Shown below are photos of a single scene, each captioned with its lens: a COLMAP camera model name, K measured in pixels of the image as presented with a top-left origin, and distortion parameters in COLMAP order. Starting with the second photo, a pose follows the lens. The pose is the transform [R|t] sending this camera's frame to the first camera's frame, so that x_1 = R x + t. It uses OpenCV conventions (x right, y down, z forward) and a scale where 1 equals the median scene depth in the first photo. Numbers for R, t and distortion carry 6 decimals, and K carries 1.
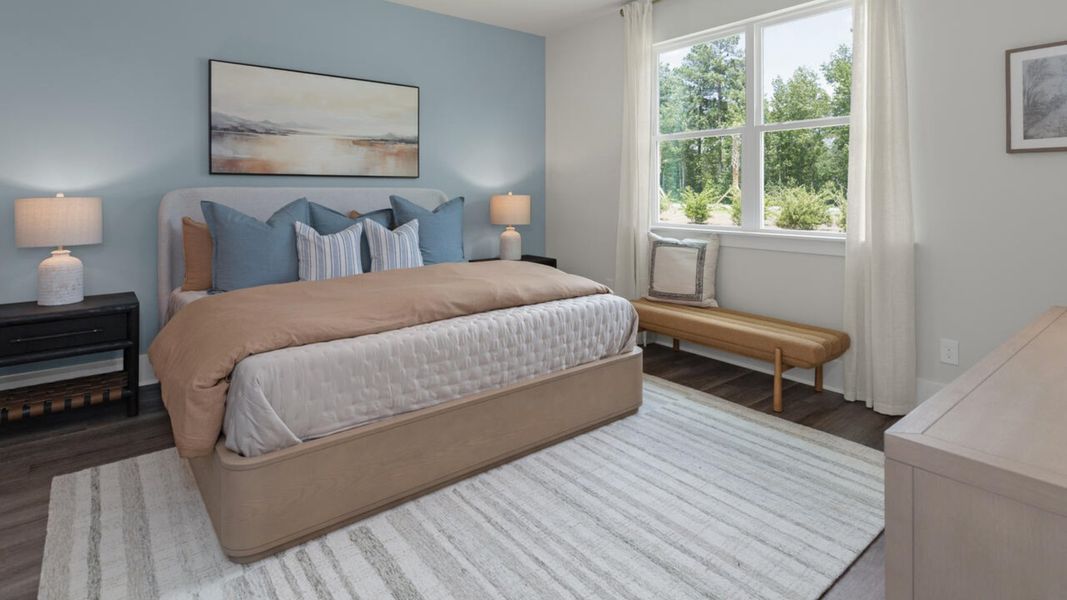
lens RADIAL K [[545.8, 0, 527.9], [0, 545.8, 300.9], [0, 0, 1]] dist [0.001413, 0.000395]
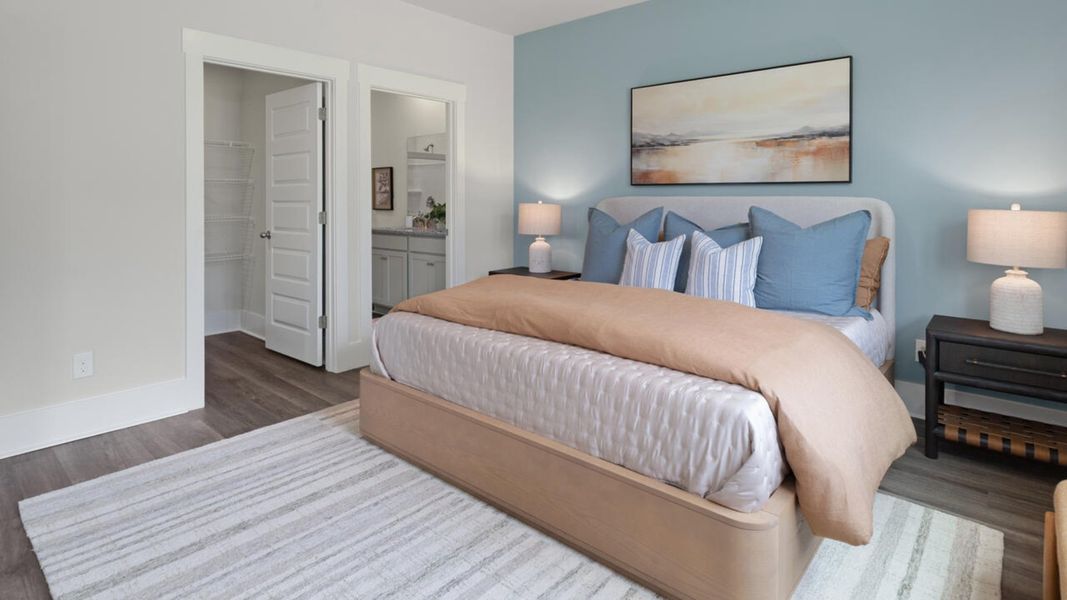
lens RADIAL K [[545.8, 0, 527.1], [0, 545.8, 289.9], [0, 0, 1]] dist [0.001413, 0.000395]
pose [[0.160215, 0.164742, -0.973237, 0.671637], [-0.198883, 0.971141, 0.131647, -0.149860], [0.966839, 0.172469, 0.188356, 0.725745]]
